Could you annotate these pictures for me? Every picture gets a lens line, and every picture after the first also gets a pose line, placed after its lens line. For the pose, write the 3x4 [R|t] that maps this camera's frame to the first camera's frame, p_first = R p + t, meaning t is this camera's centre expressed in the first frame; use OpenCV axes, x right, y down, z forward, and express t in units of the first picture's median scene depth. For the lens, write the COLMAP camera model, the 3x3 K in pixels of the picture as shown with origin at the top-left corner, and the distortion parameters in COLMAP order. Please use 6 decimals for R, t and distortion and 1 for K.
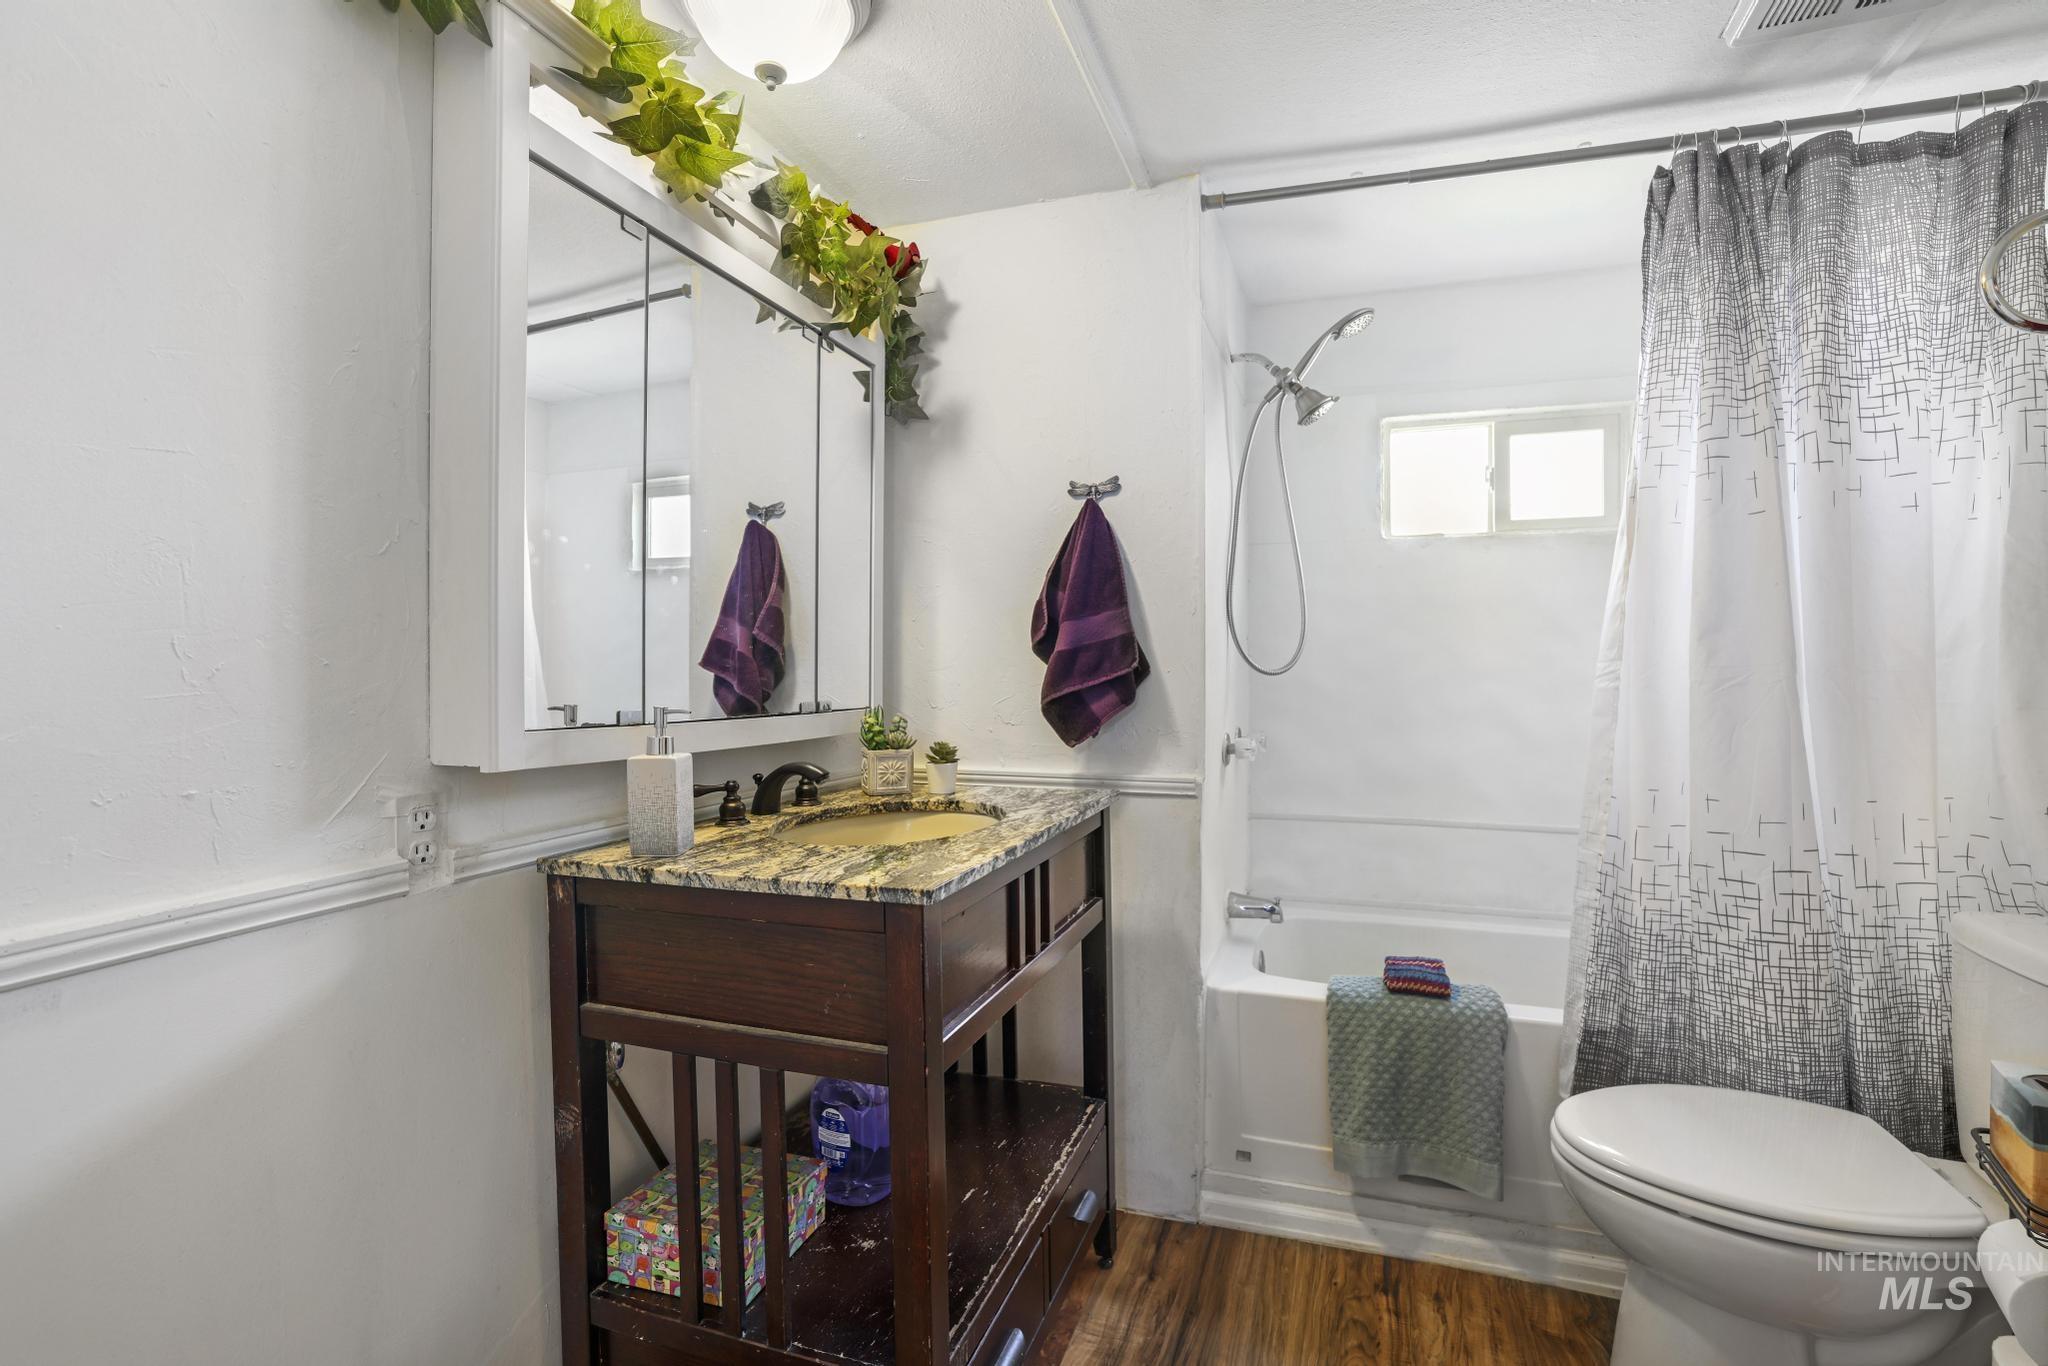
lens RADIAL K [[912.9, 0, 1005.3], [0, 912.9, 669.8], [0, 0, 1]] dist [-0.047200, 0.017733]
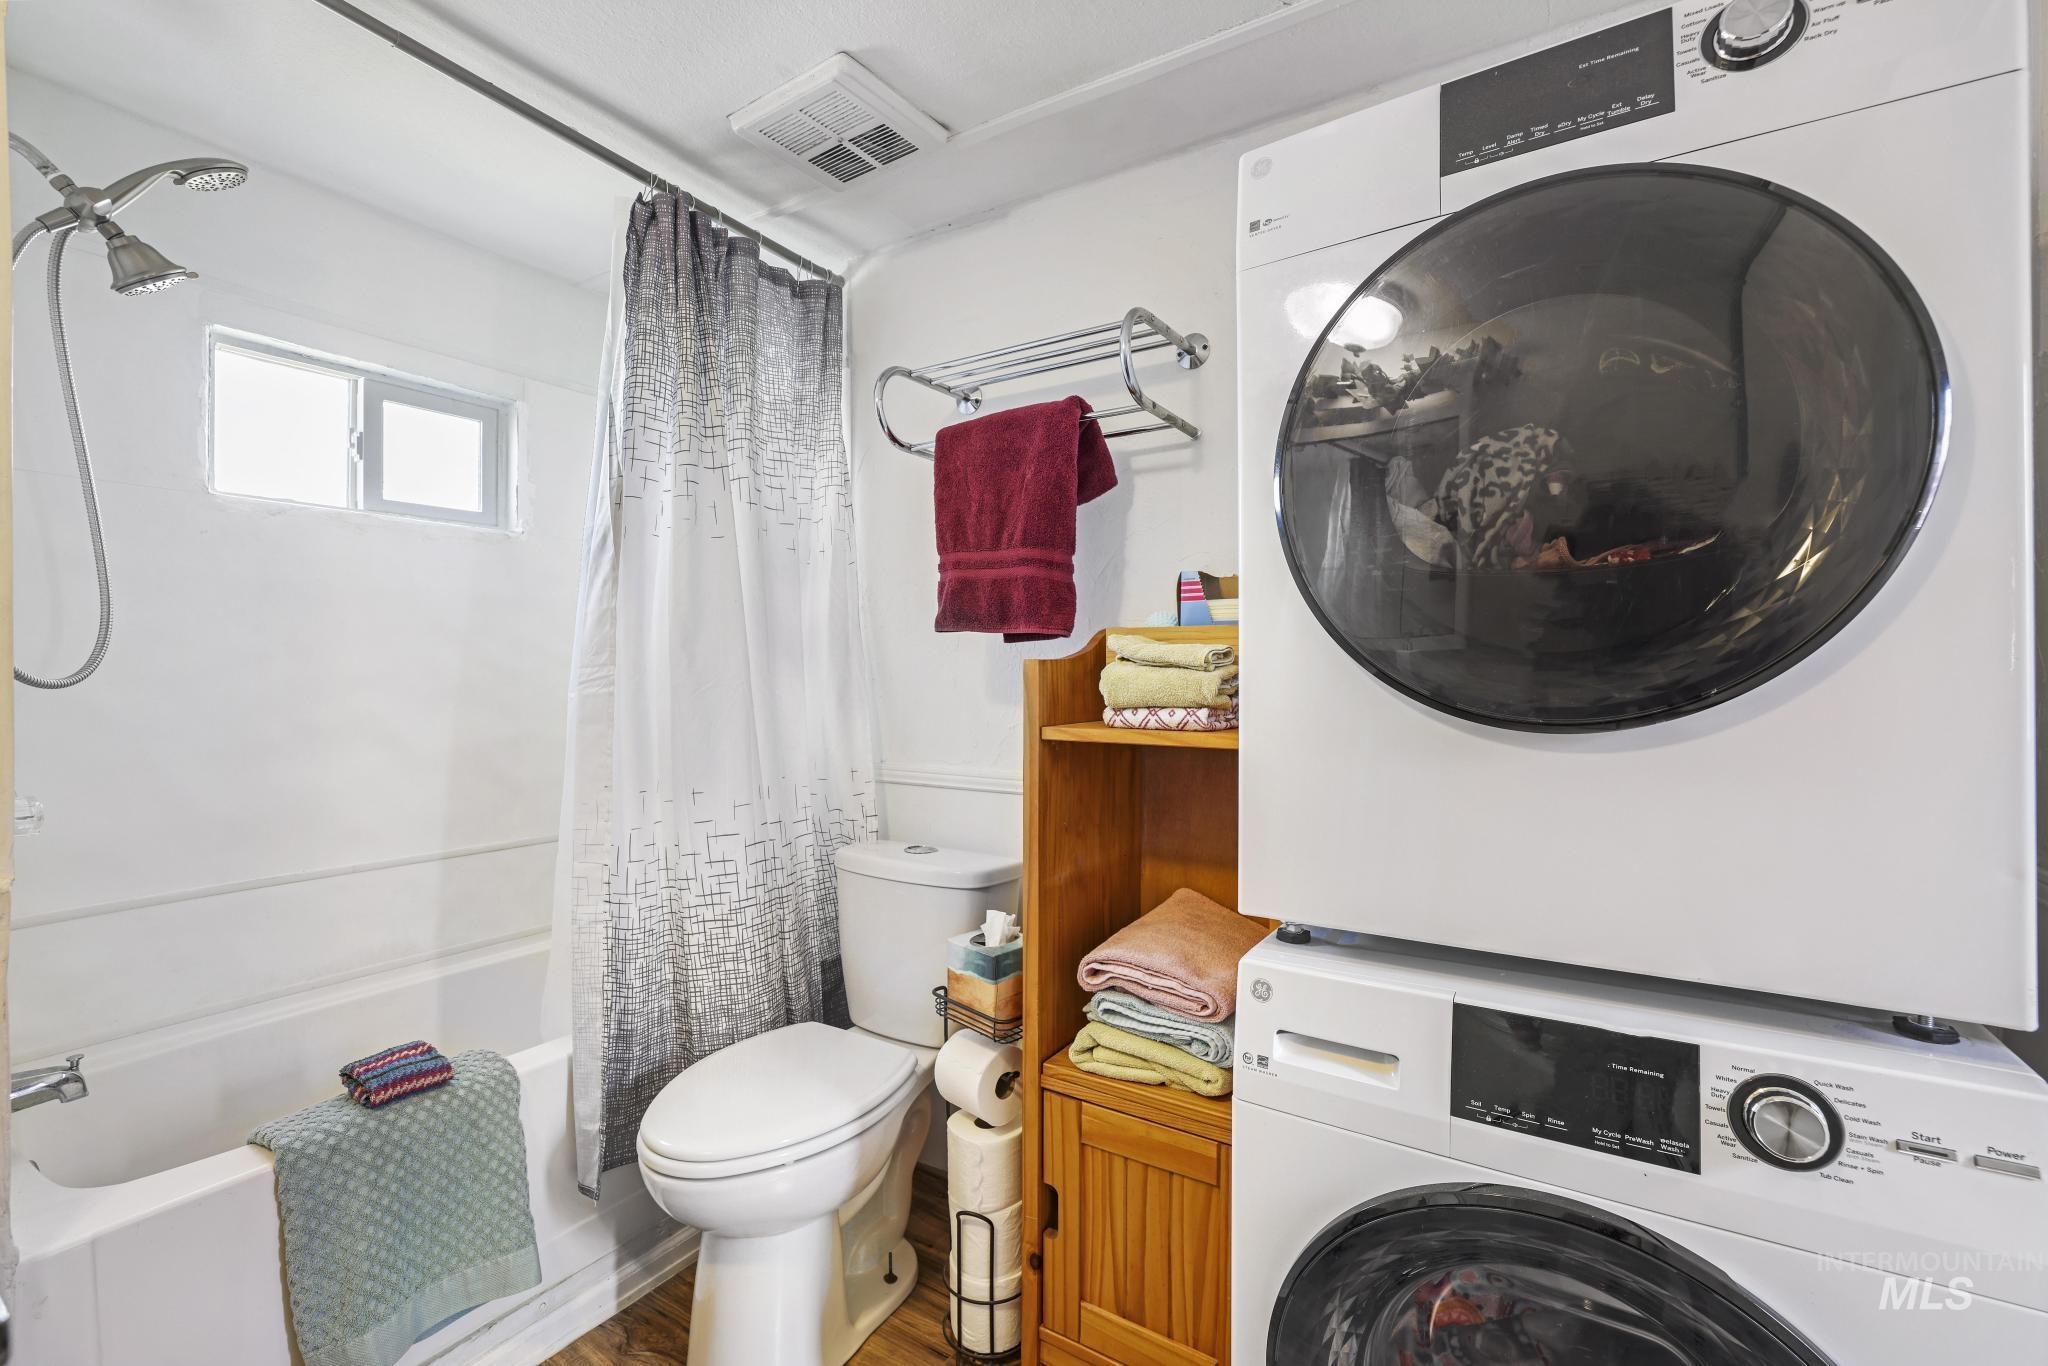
lens RADIAL K [[912.9, 0, 1005.3], [0, 912.9, 669.8], [0, 0, 1]] dist [-0.047200, 0.017733]
pose [[0.203863, 0.001964, 0.978998, -0.213561], [0.007071, 0.999969, -0.003479, 0.000704], [-0.978974, 0.007631, 0.203842, 0.379207]]
